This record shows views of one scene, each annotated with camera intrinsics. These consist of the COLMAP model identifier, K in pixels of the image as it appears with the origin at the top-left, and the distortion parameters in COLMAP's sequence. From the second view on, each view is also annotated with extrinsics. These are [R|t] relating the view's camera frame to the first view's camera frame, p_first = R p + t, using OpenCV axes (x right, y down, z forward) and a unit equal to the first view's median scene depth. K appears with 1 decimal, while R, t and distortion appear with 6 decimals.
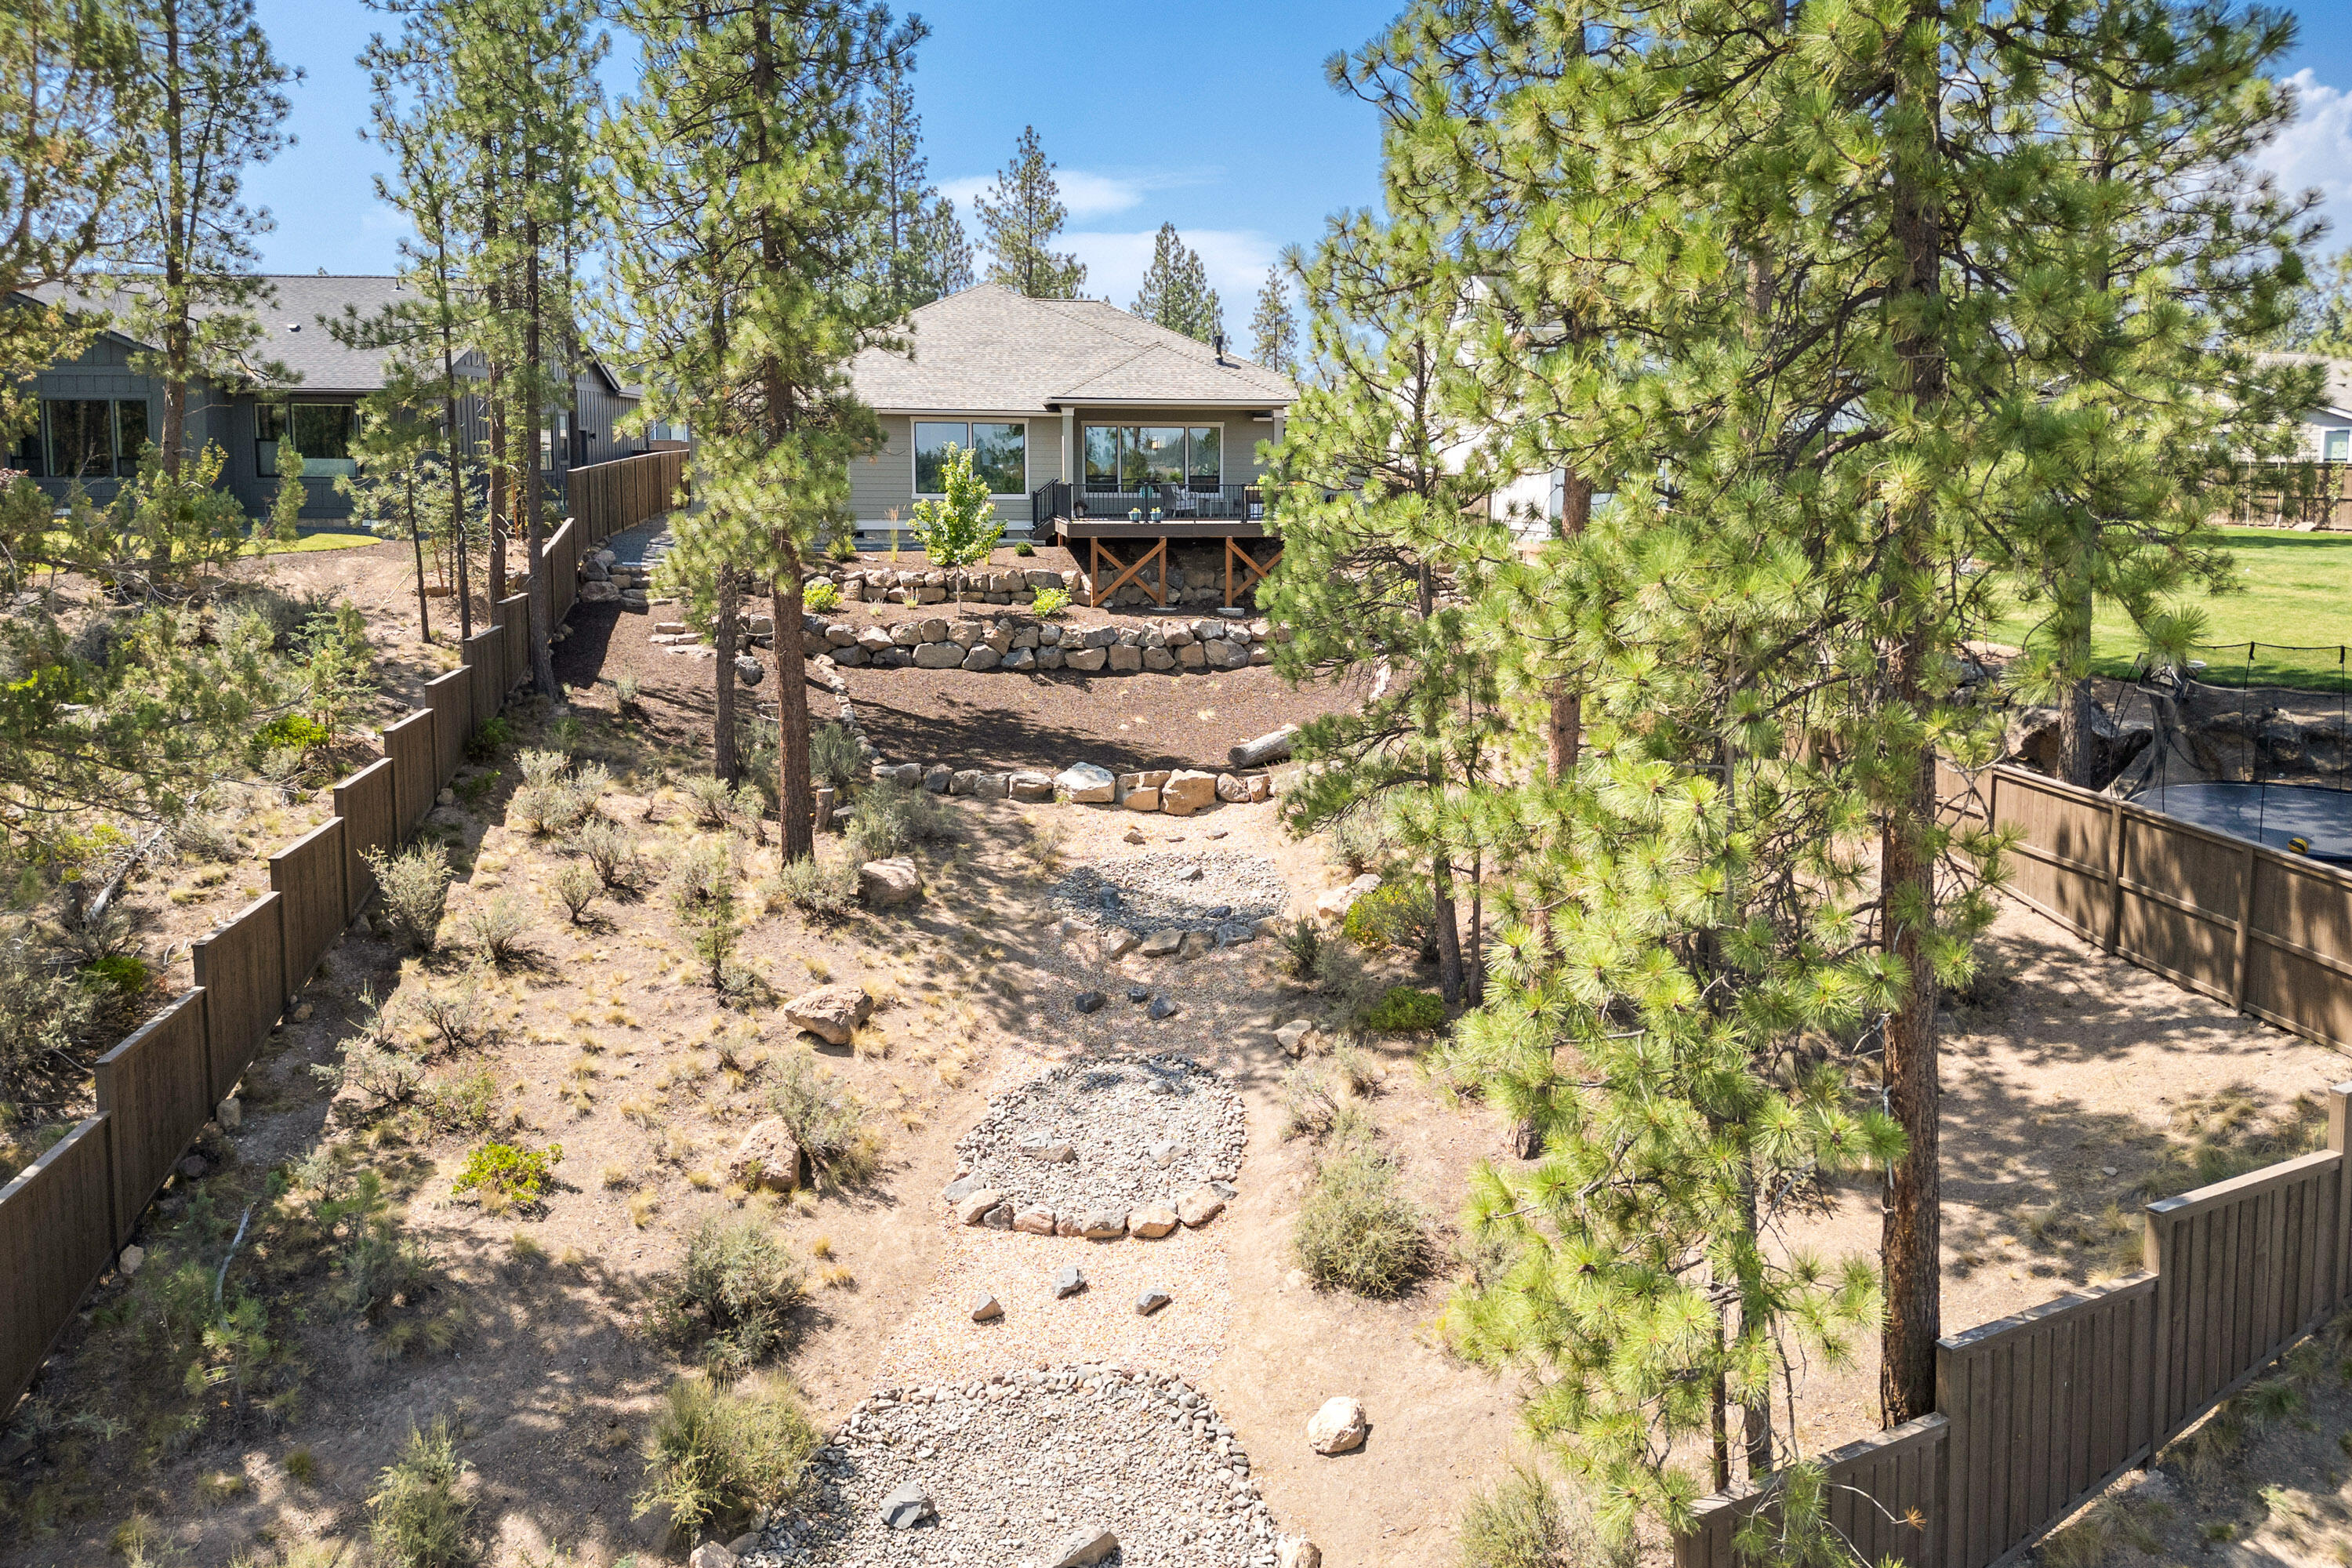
lens RADIAL K [[1682.0, 0, 1176.0], [0, 1682.0, 784.0], [0, 0, 1]] dist [0.086504, -0.104584]
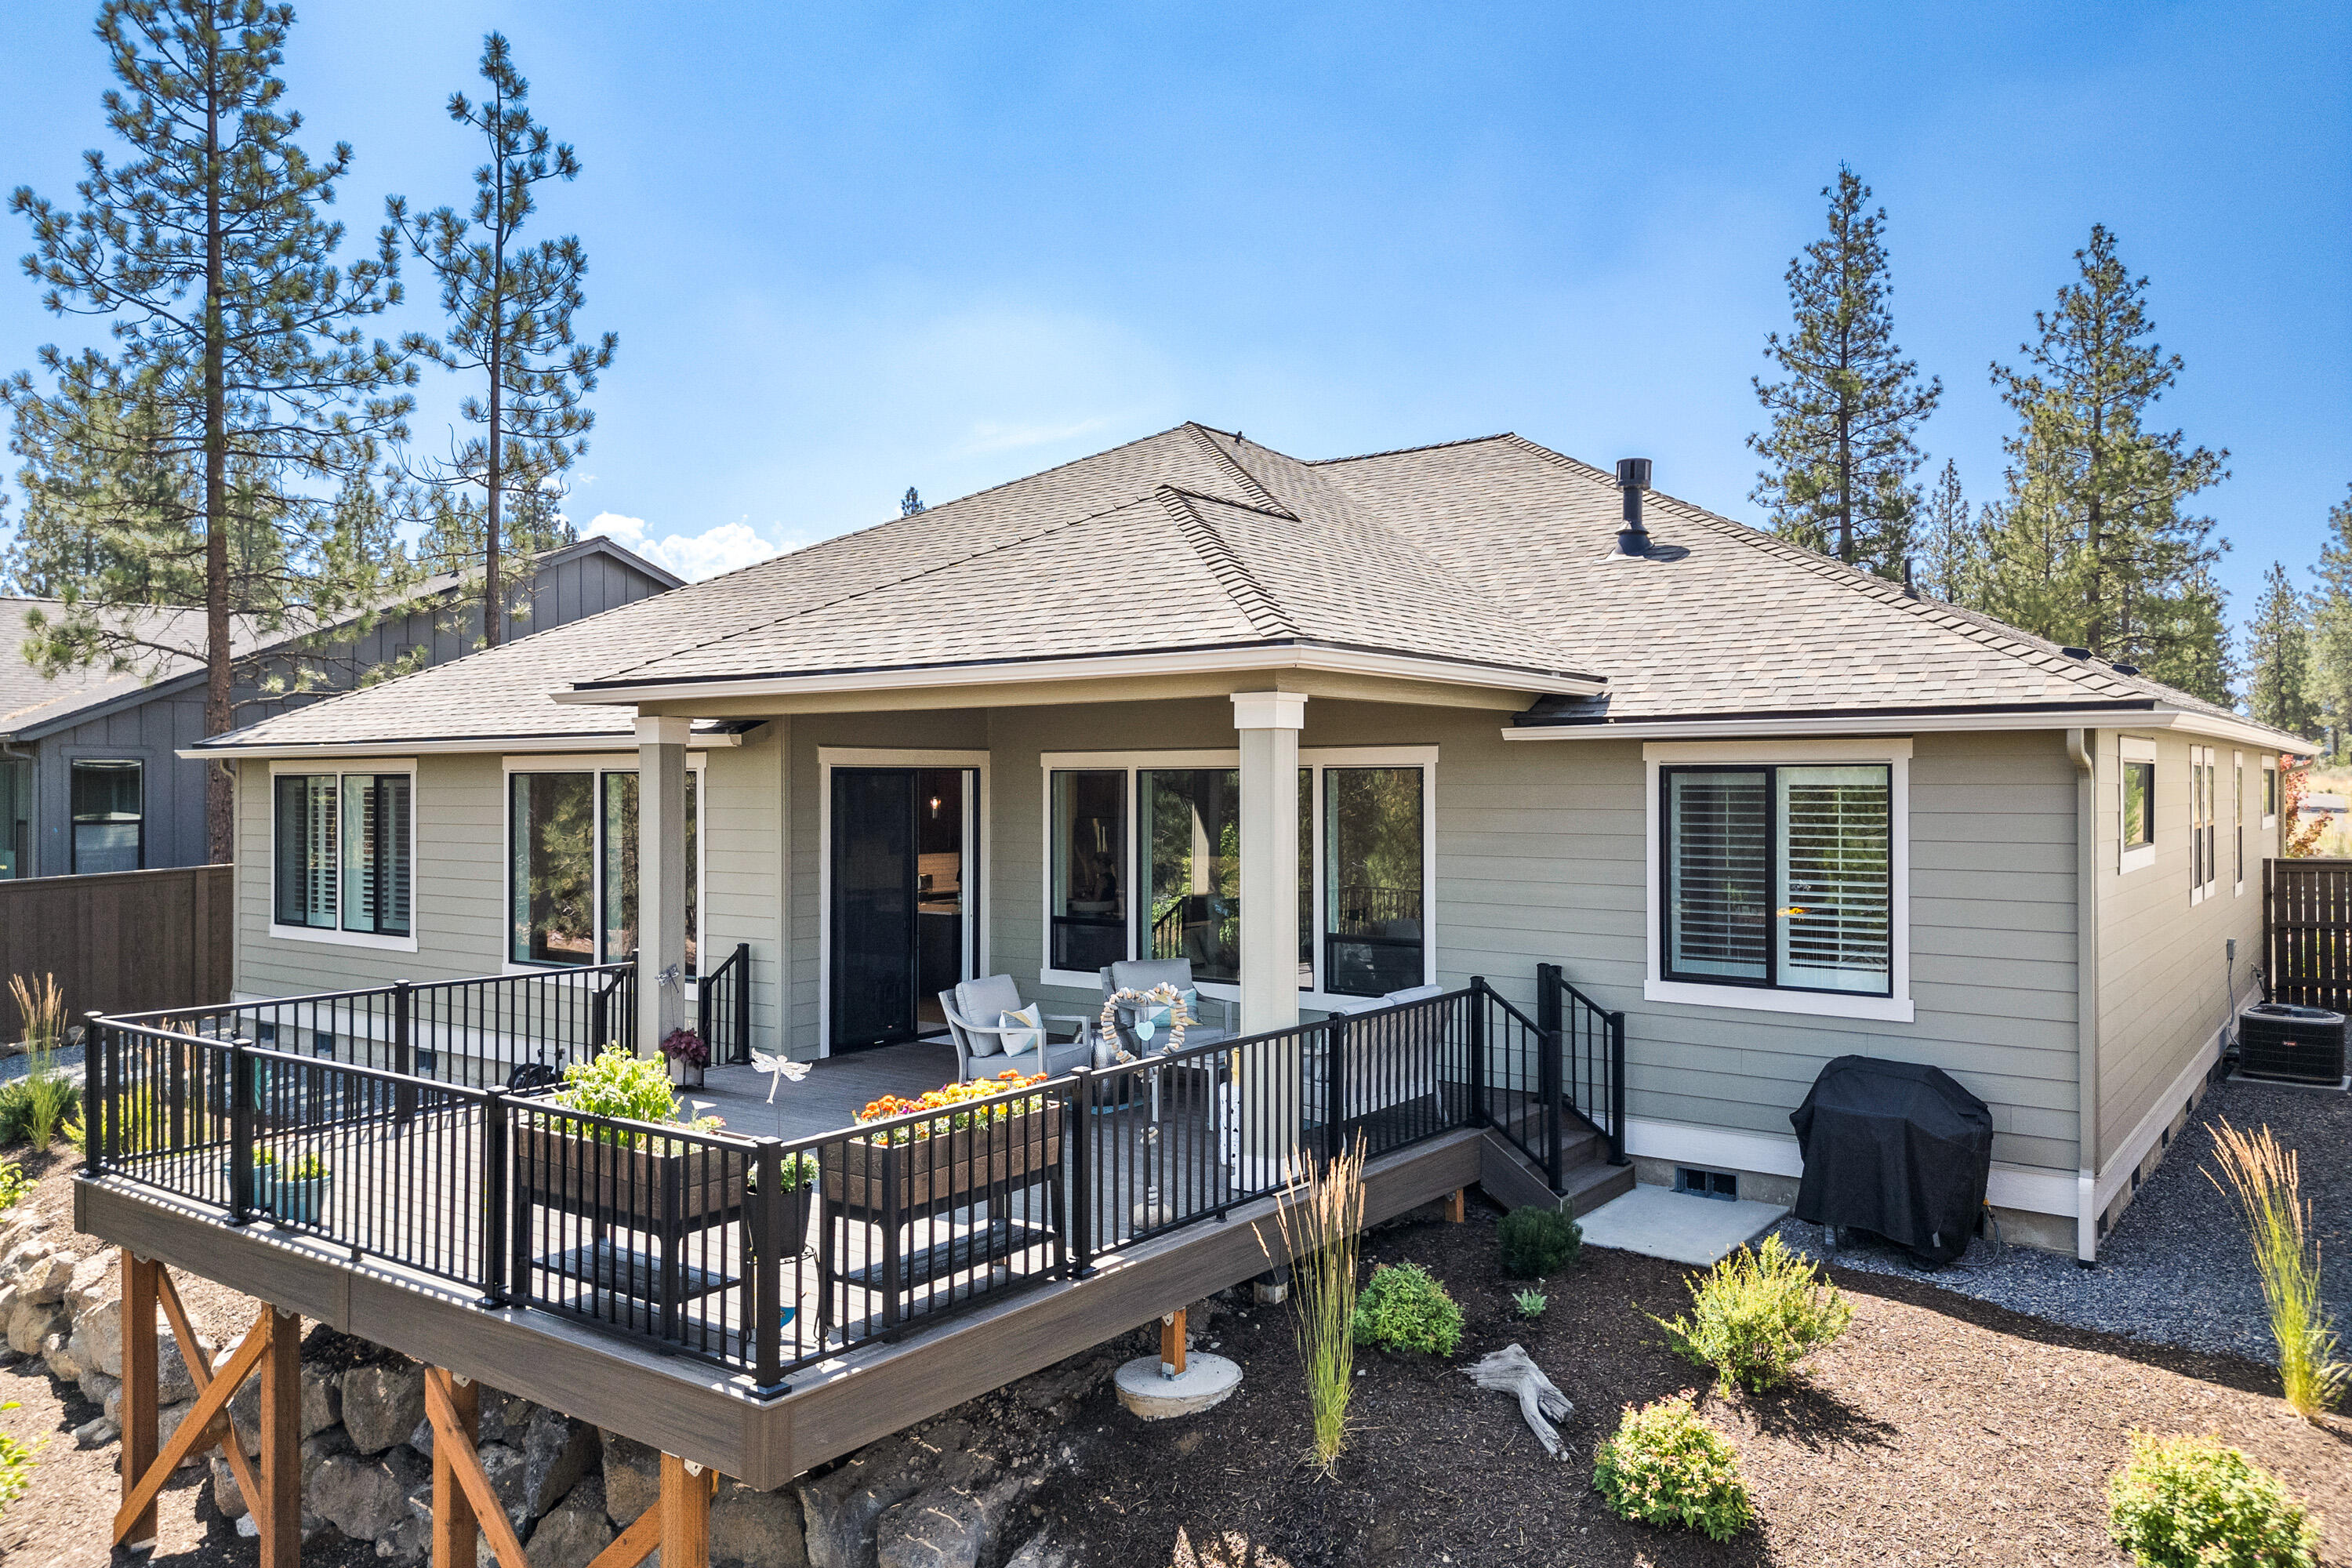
lens RADIAL K [[1682.0, 0, 1176.0], [0, 1682.0, 784.0], [0, 0, 1]] dist [0.086504, -0.104584]
pose [[0.674093, -0.002682, -0.738642, 0.321591], [-0.127890, 0.984467, -0.120288, -0.249703], [0.727491, 0.175550, 0.663279, 1.107265]]
